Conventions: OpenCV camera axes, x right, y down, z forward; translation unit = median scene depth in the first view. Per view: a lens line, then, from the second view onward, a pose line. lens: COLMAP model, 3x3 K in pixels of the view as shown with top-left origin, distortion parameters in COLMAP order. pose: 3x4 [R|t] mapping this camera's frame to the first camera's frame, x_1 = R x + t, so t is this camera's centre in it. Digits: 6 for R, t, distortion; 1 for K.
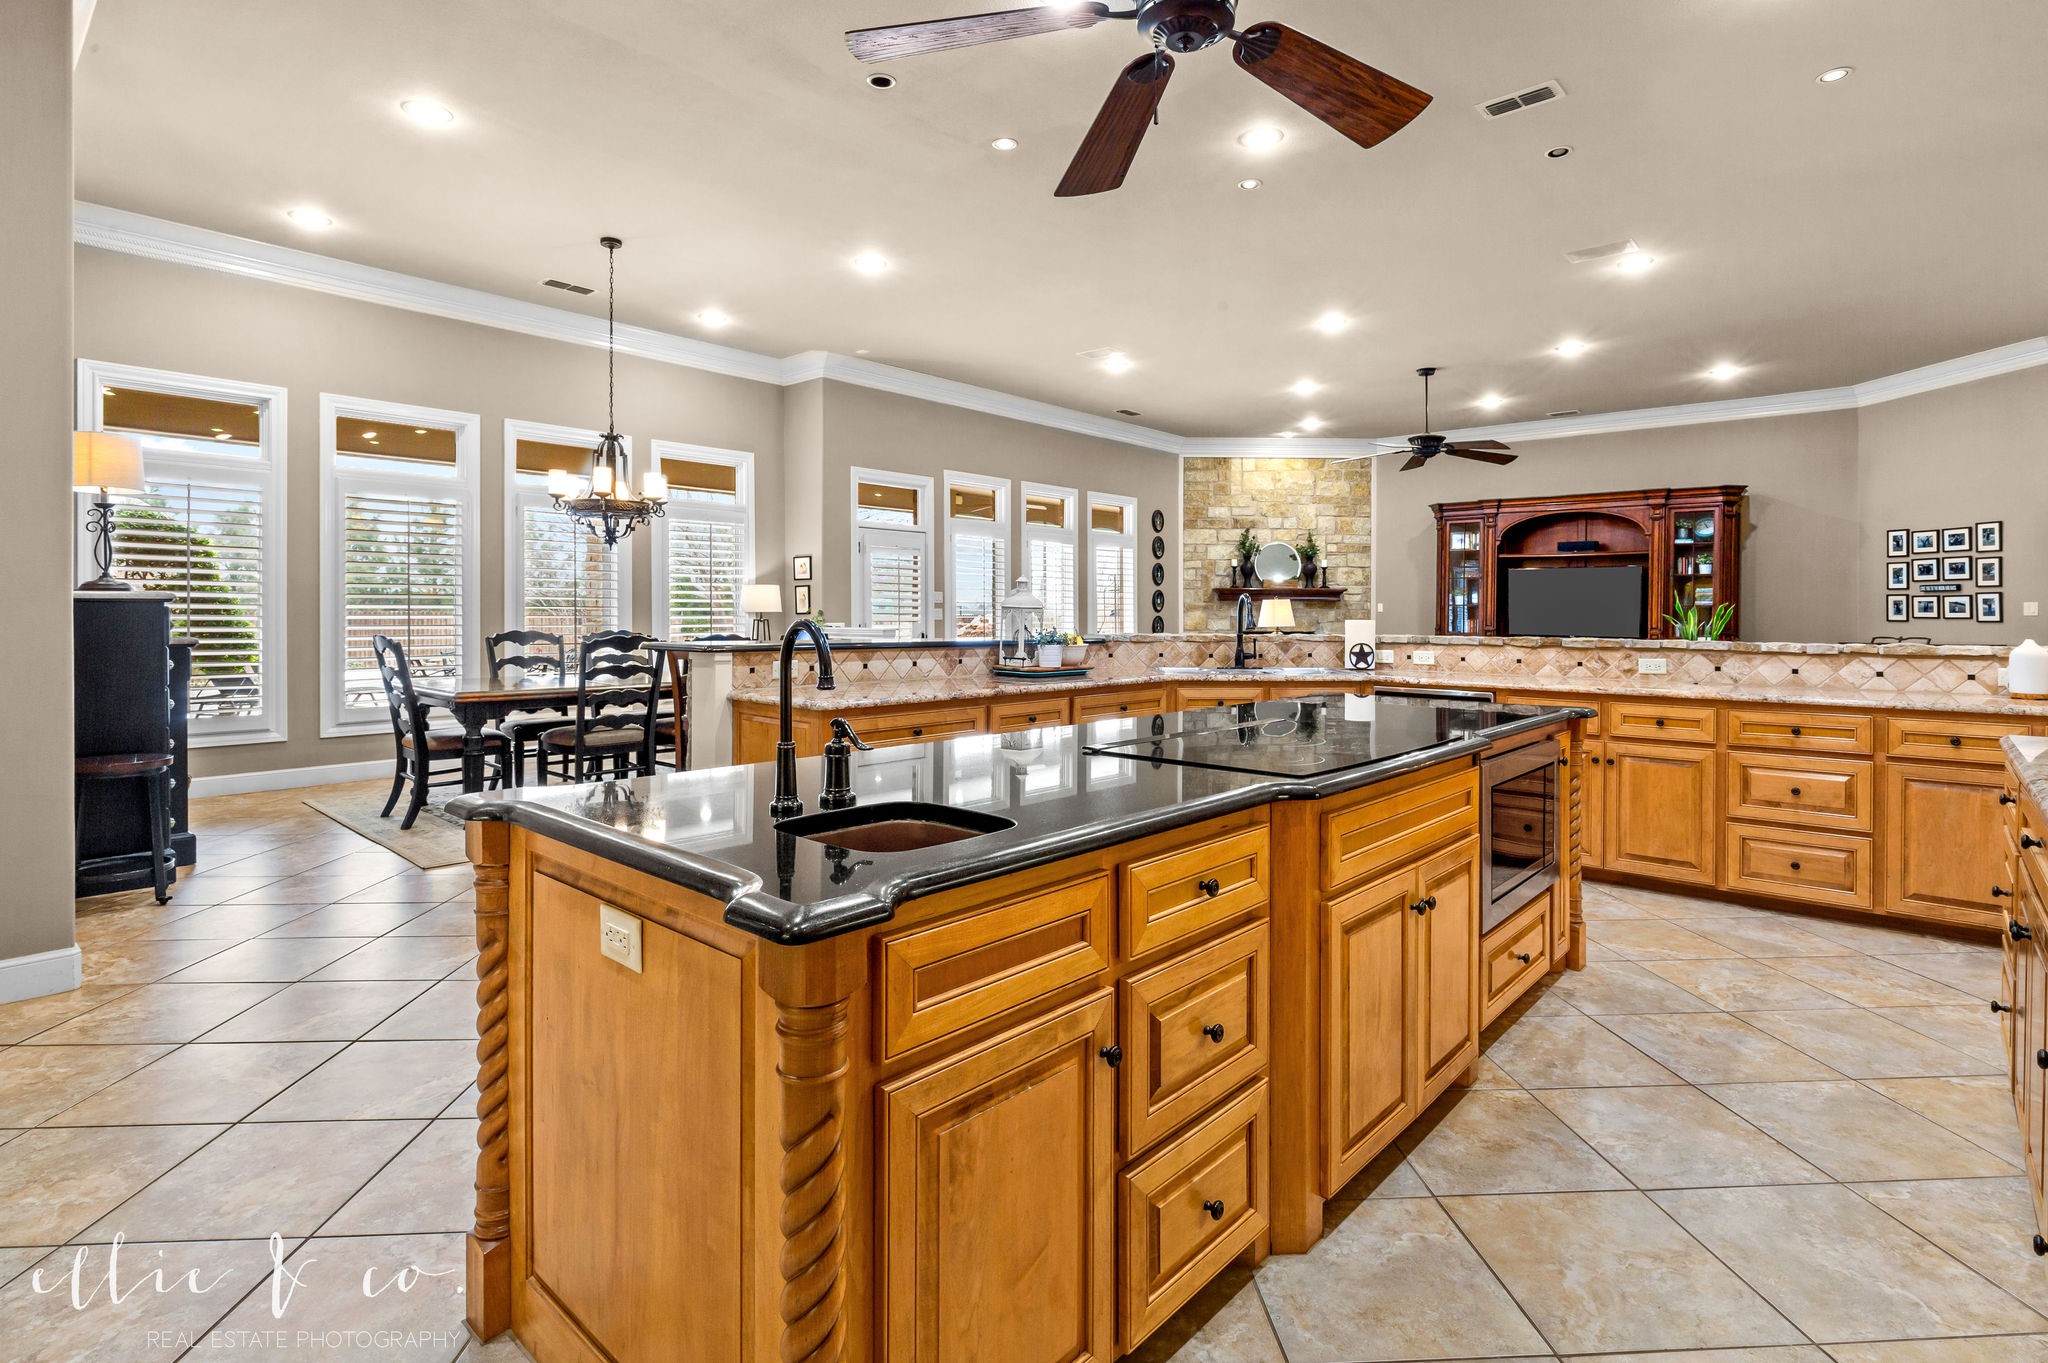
lens RADIAL K [[1024.0, 0, 1063.4], [0, 1024.0, 610.1], [0, 0, 1]] dist [0.036100, 0.000000]
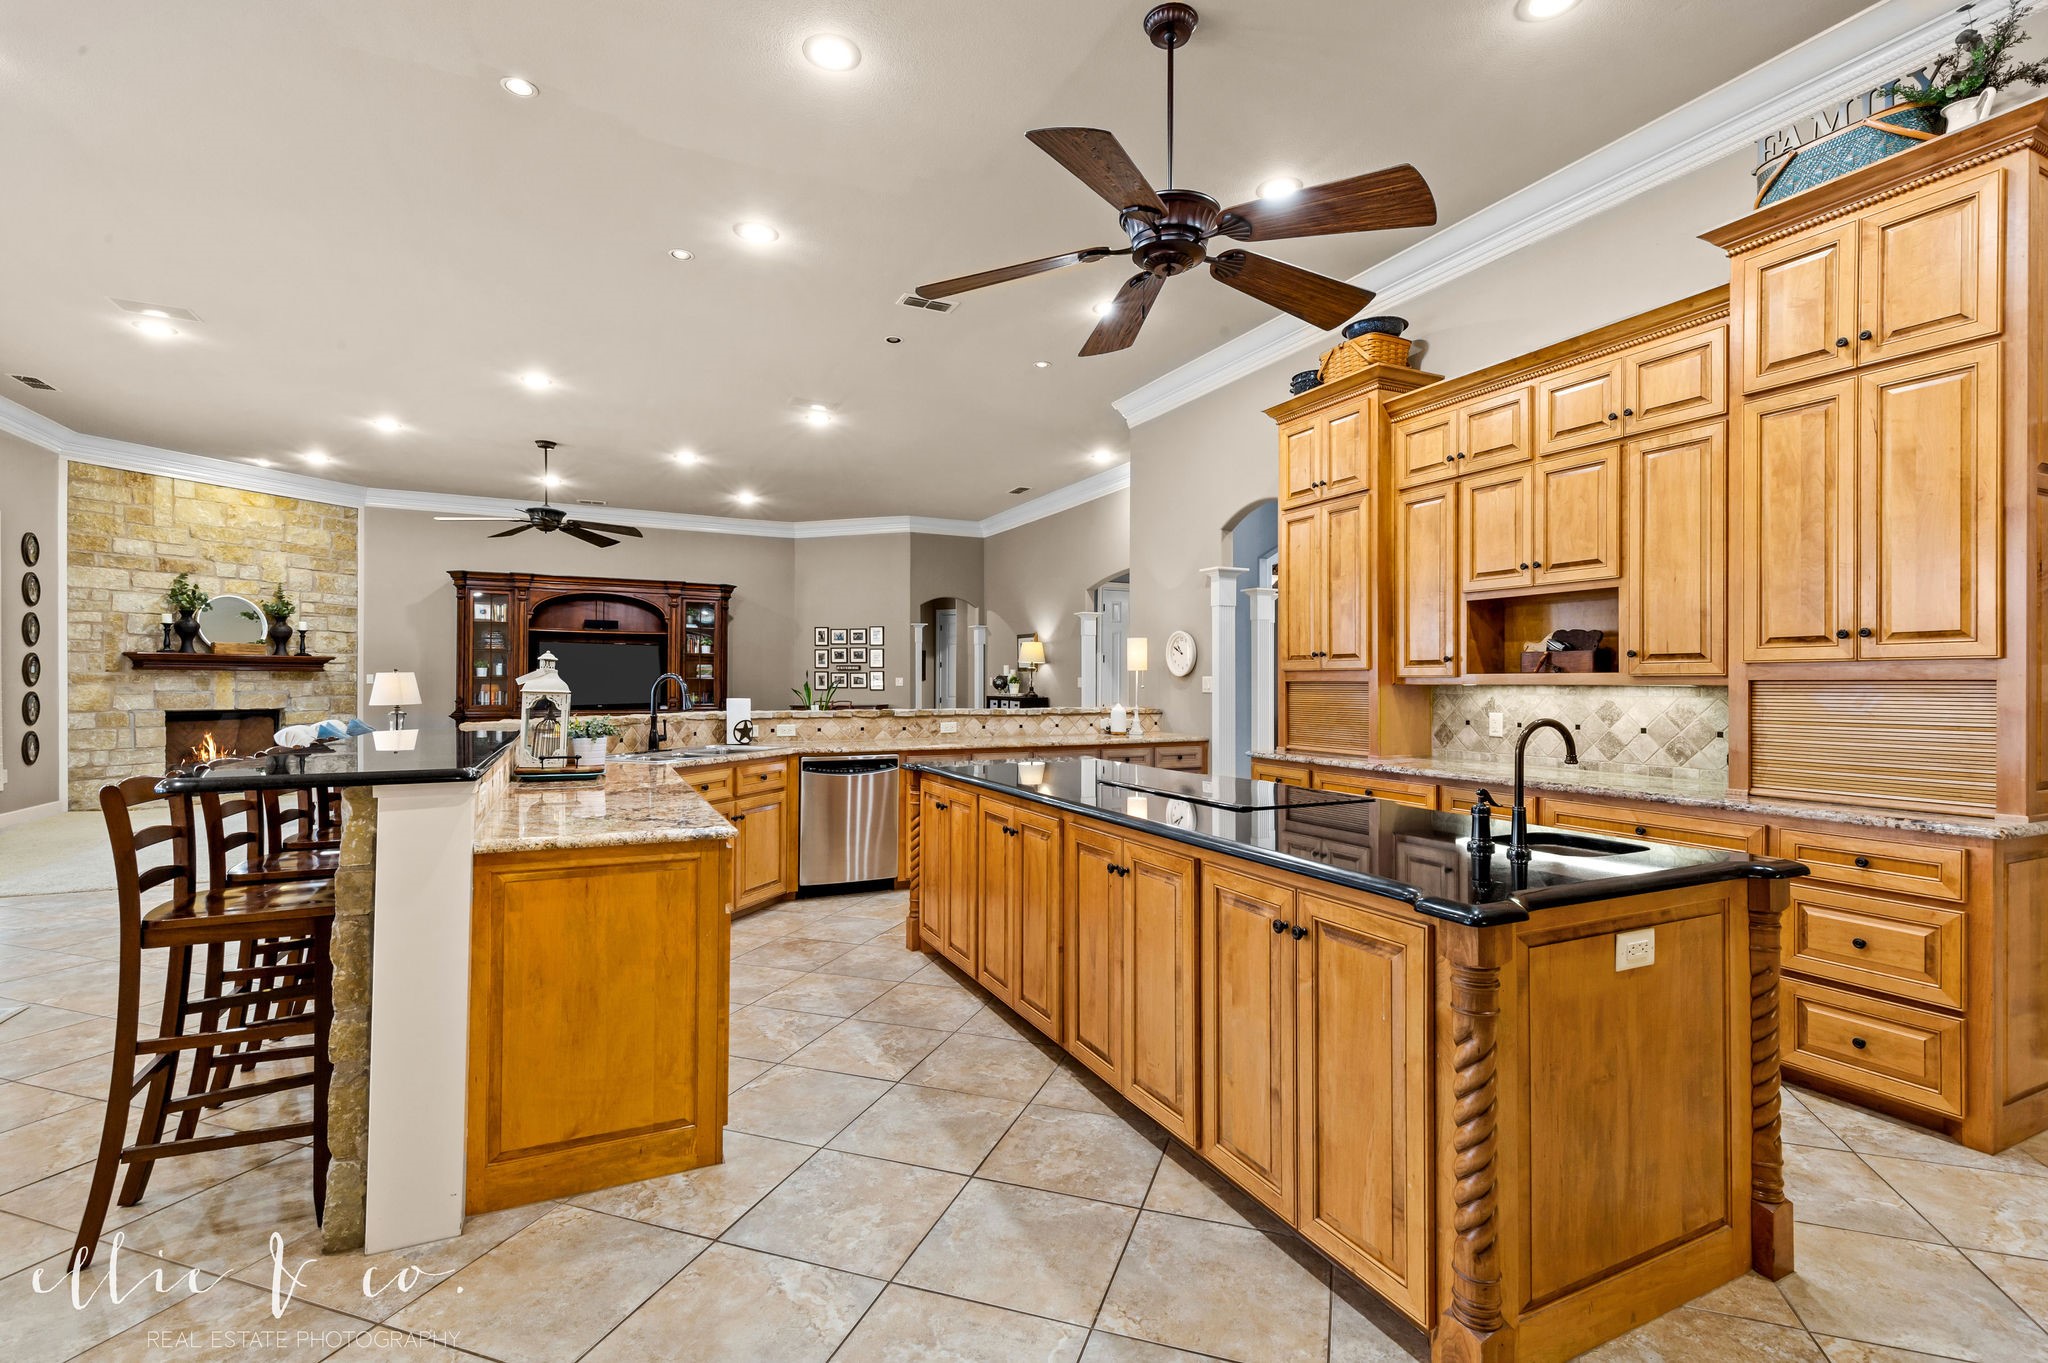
lens RADIAL K [[943.2, 0, 1059.3], [0, 943.2, 680.3], [0, 0, 1]] dist [0.004845, 0.001558]
pose [[0.389605, -0.000571, 0.920982, -0.257168], [-0.003566, 0.999991, 0.002129, -0.006287], [-0.920975, -0.004113, 0.389599, 0.165853]]
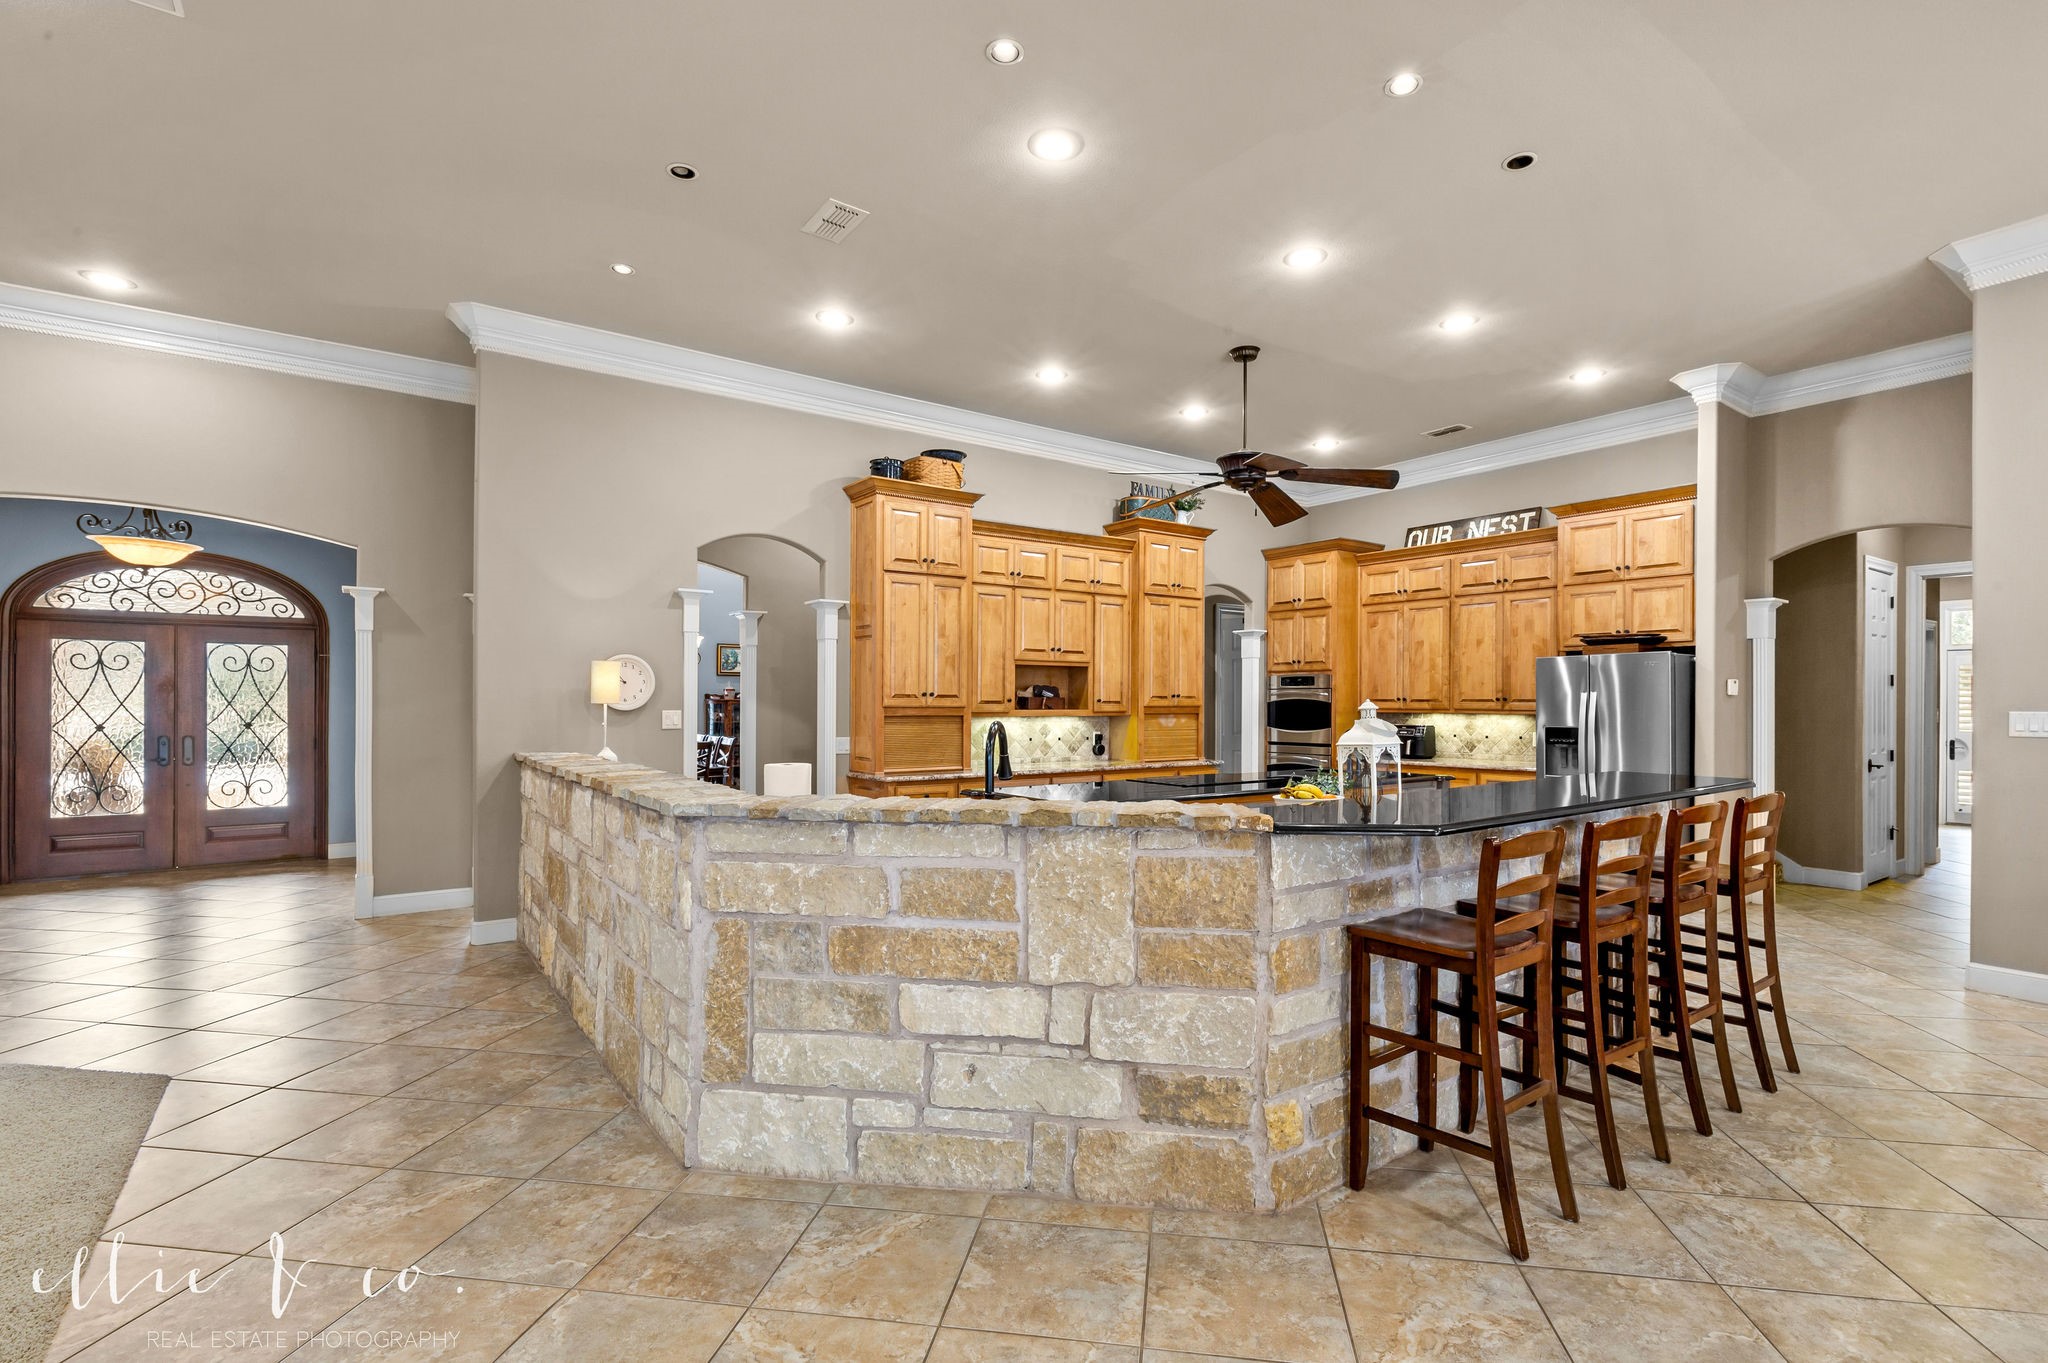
lens RADIAL K [[943.2, 0, 1021.8], [0, 943.2, 700.7], [0, 0, 1]] dist [0.004845, 0.001558]
pose [[-0.965625, -0.004333, 0.259905, 0.013101], [-0.005788, 0.999972, -0.004833, -0.012213], [-0.259876, -0.006171, -0.965622, 0.797172]]
